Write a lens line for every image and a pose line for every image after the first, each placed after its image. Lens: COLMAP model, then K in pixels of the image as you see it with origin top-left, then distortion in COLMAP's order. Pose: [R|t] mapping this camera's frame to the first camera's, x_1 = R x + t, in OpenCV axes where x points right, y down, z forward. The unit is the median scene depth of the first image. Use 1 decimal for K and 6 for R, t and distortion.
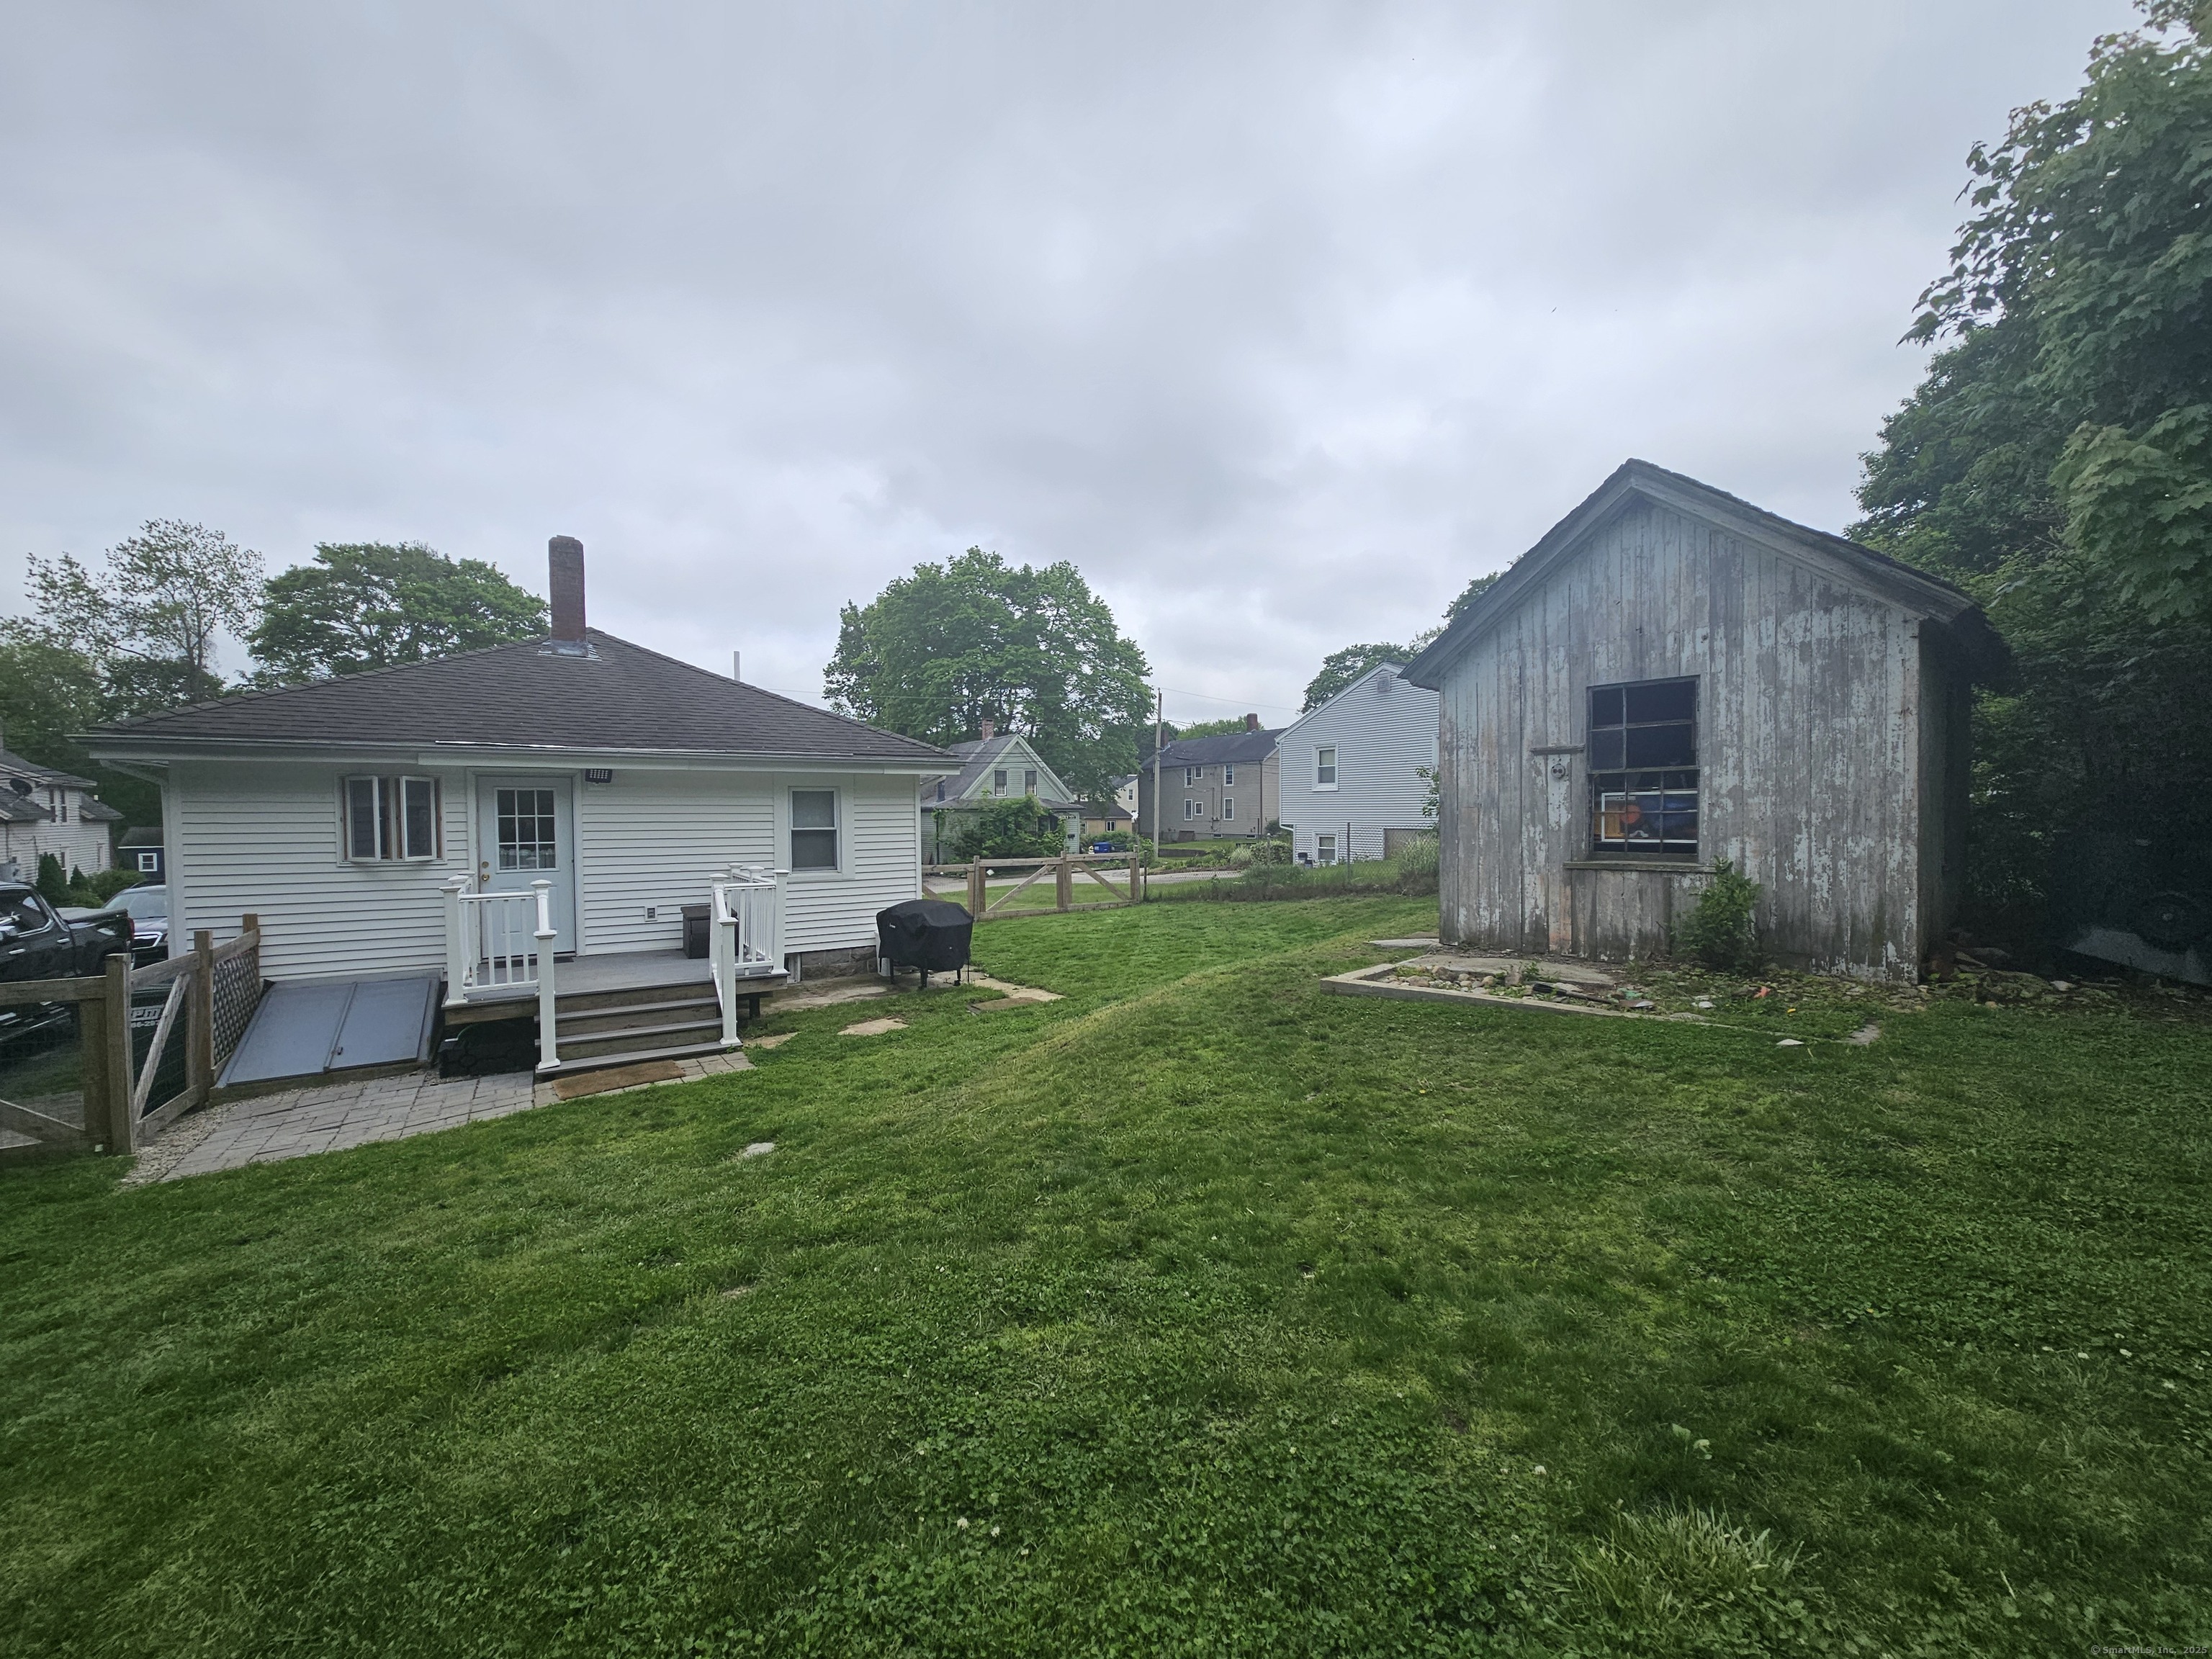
lens RADIAL K [[891.7, 0, 1100.4], [0, 891.7, 835.4], [0, 0, 1]] dist [0.000787, -0.000120]
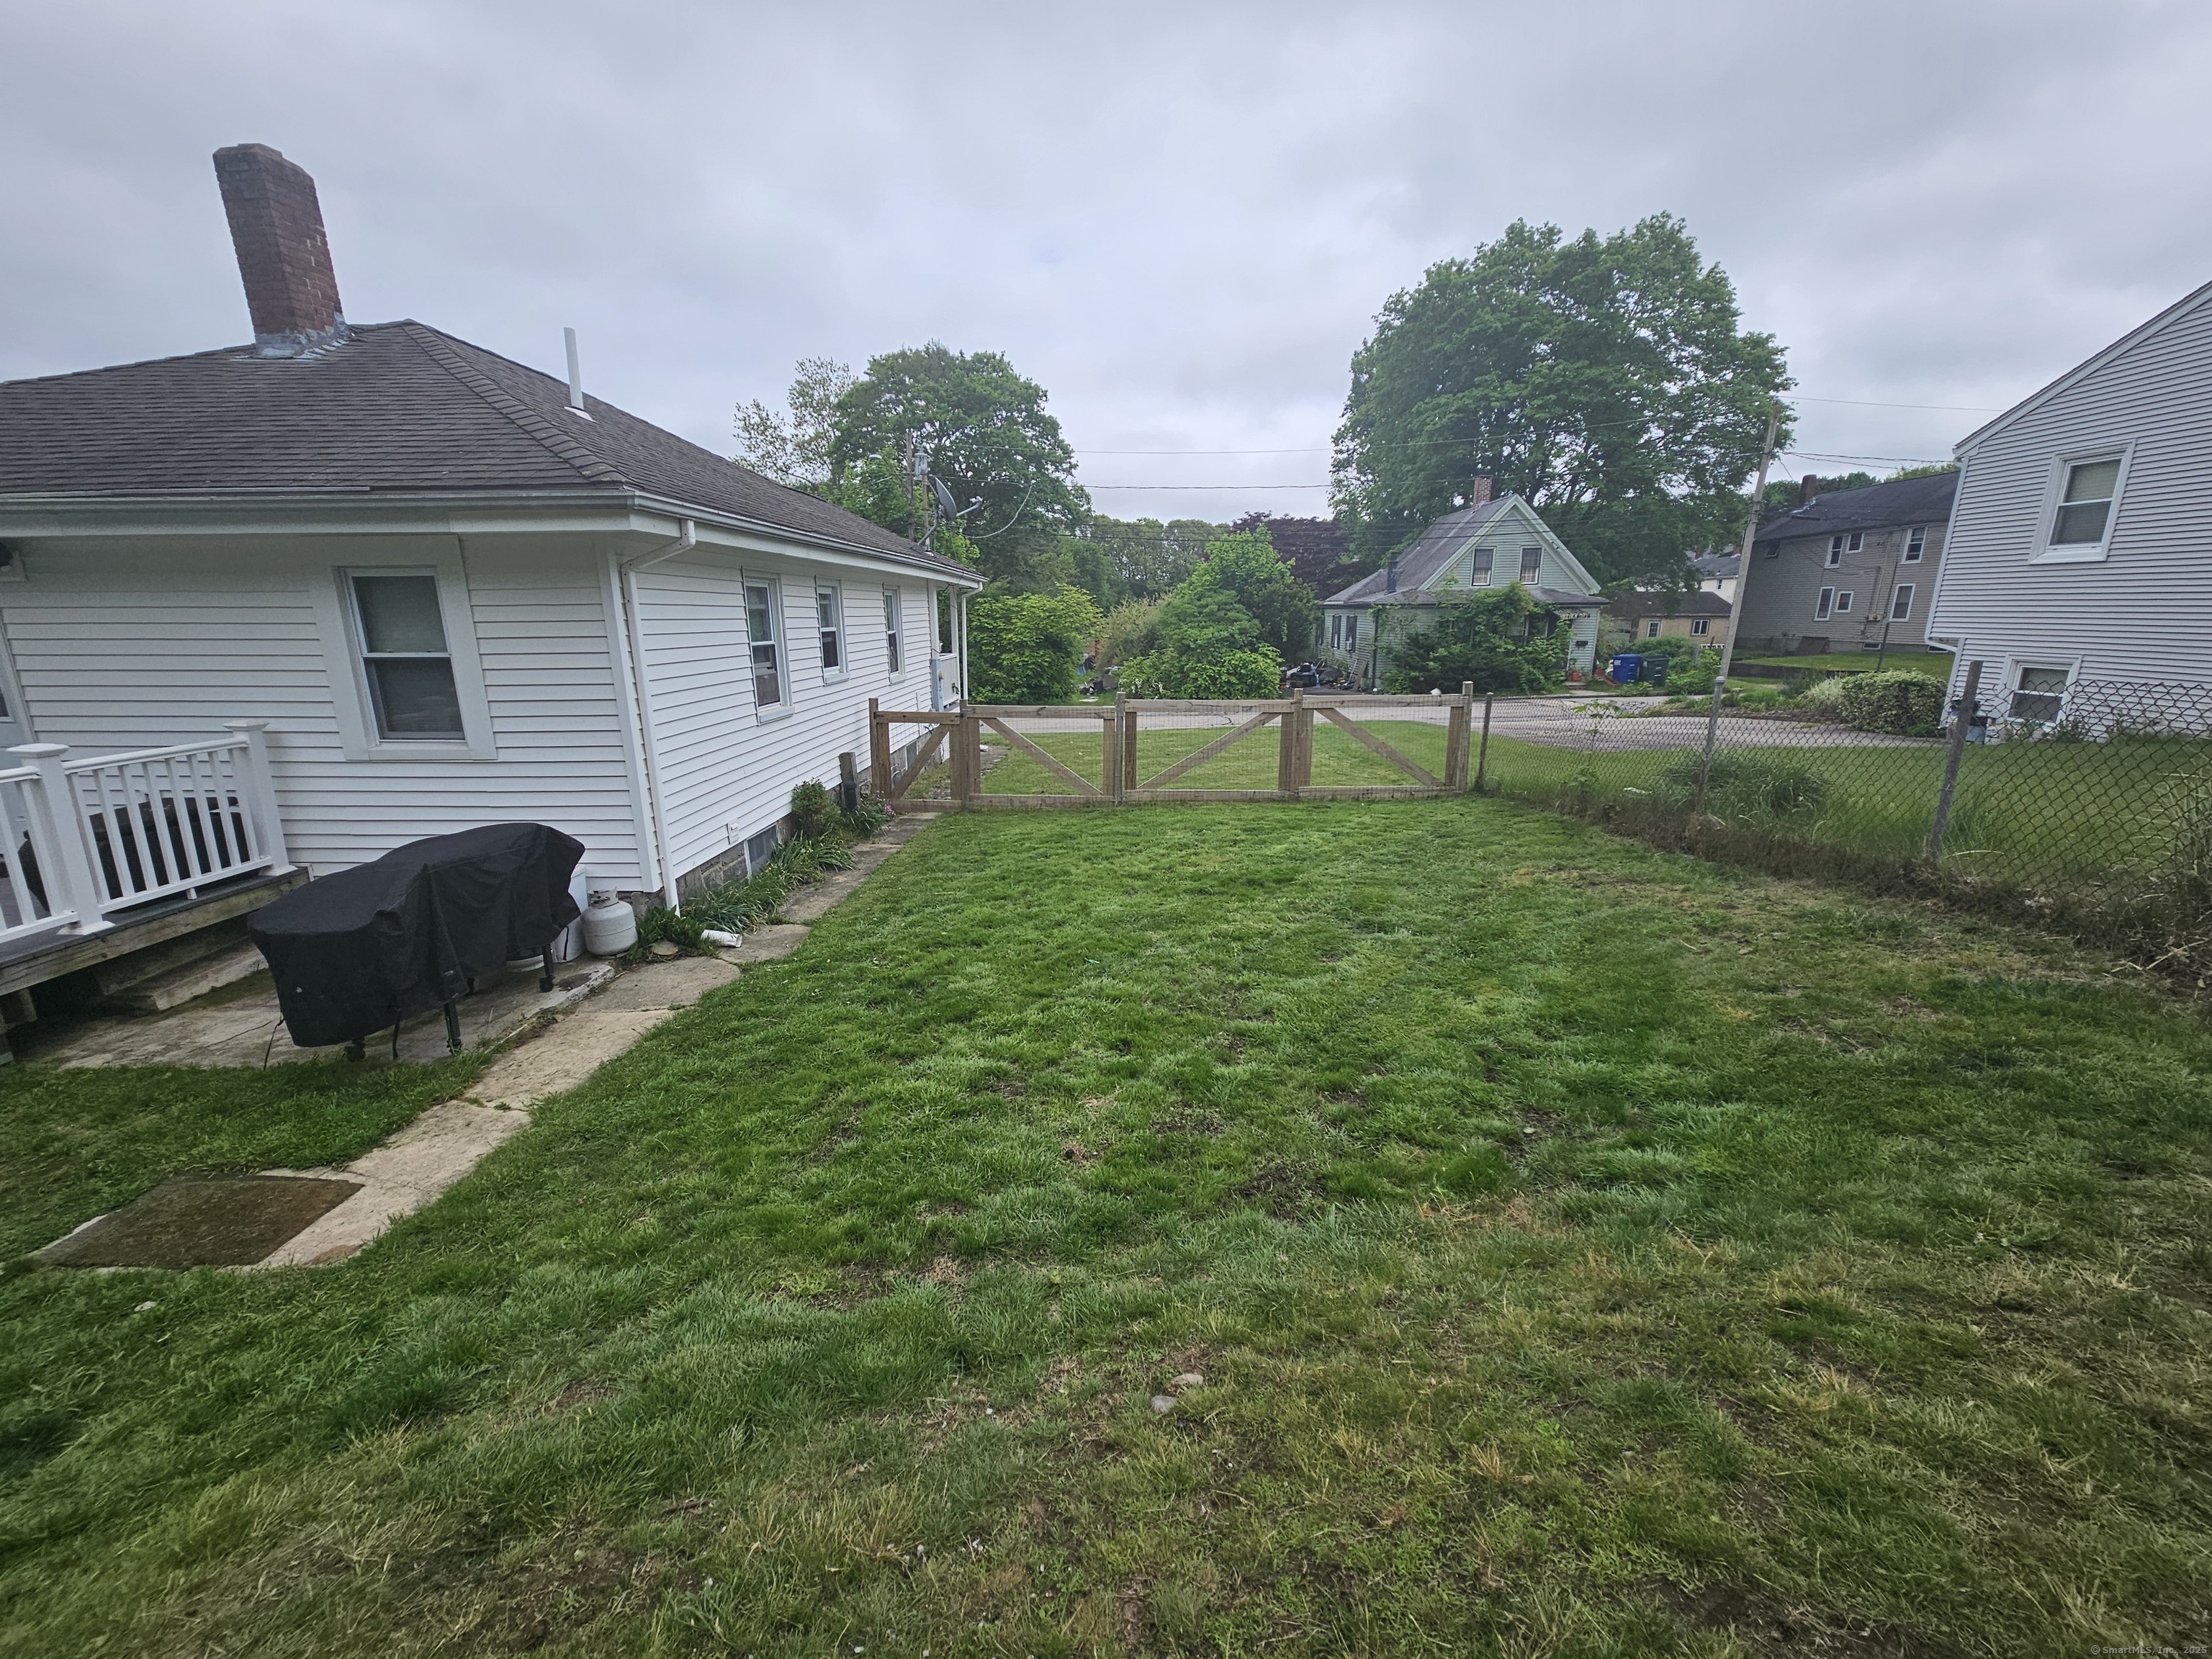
lens RADIAL K [[899.0, 0, 1100.0], [0, 899.0, 842.1], [0, 0, 1]] dist [-0.002758, -0.000636]
pose [[0.819712, 0.143770, -0.554439, 0.276968], [-0.013265, 0.972491, 0.232562, -0.026050], [0.572622, -0.183279, 0.799070, 0.767322]]
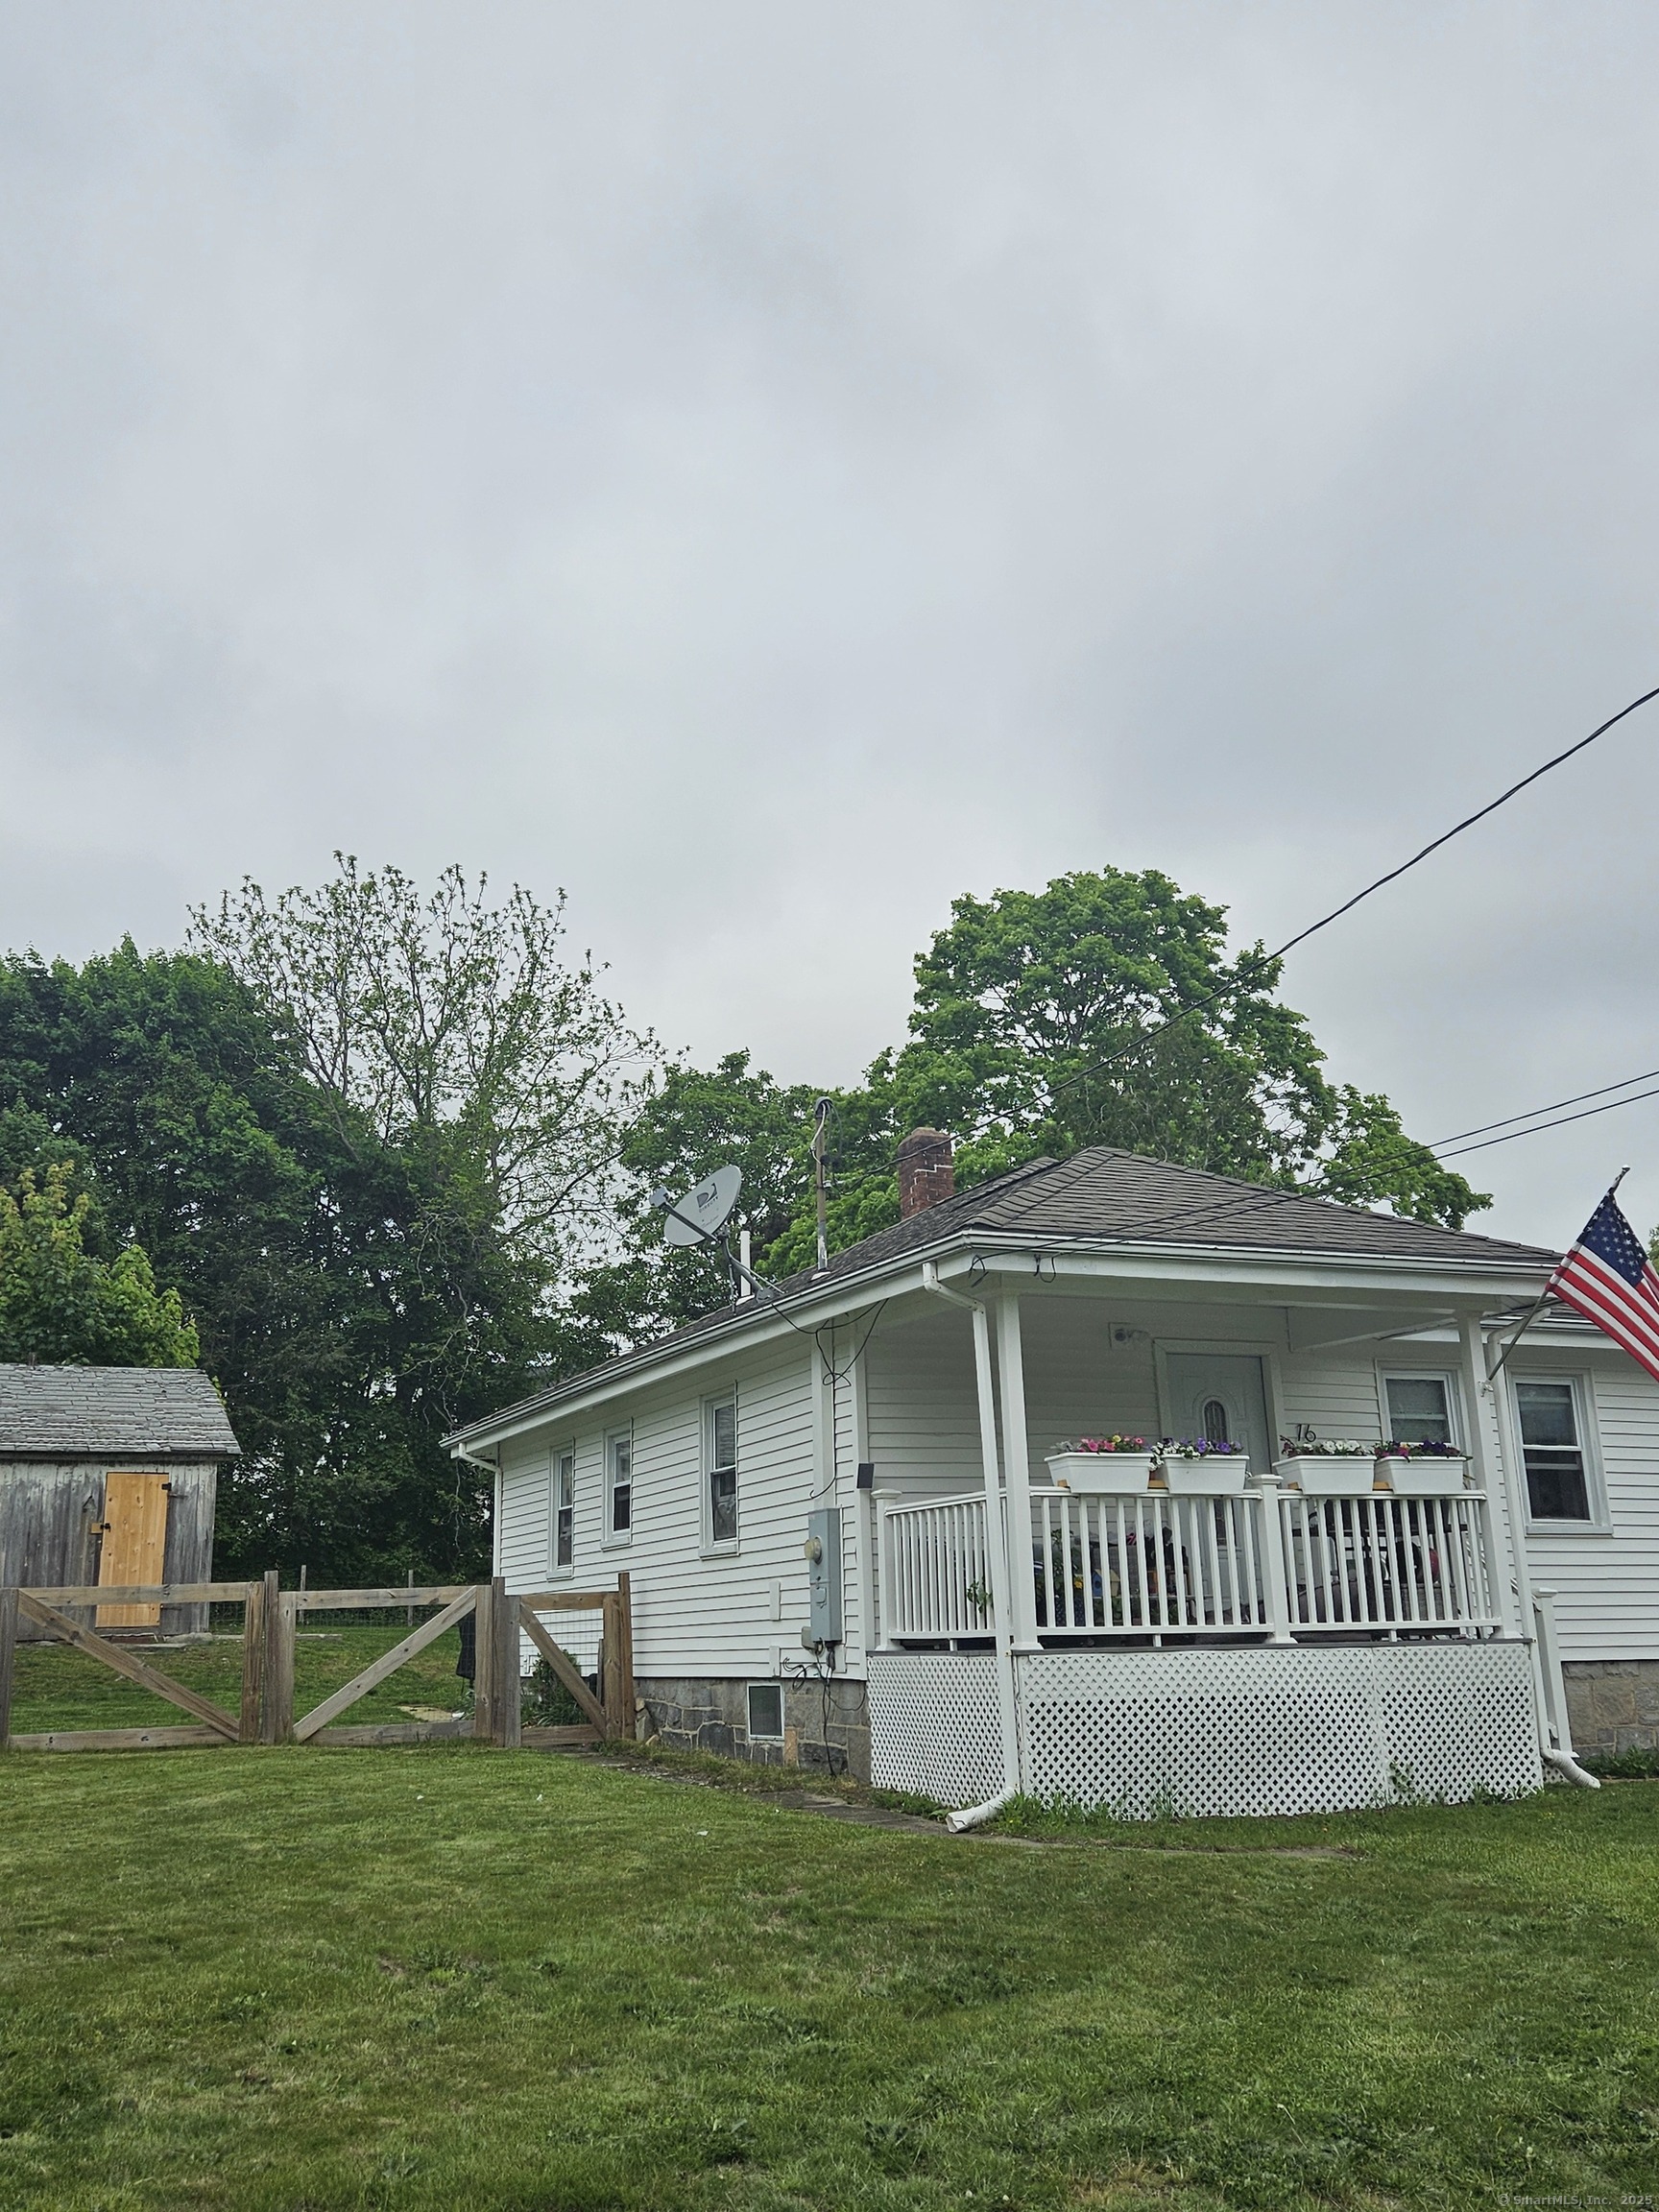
lens RADIAL K [[1986.3, 0, 774.4], [0, 1986.3, 1115.9], [0, 0, 1]] dist [0.099585, -0.122073]
pose [[-0.982104, 0.075792, 0.172416, -0.810471], [0.034144, 0.971935, -0.232760, 0.063469], [-0.185218, -0.222708, -0.957129, 2.827996]]
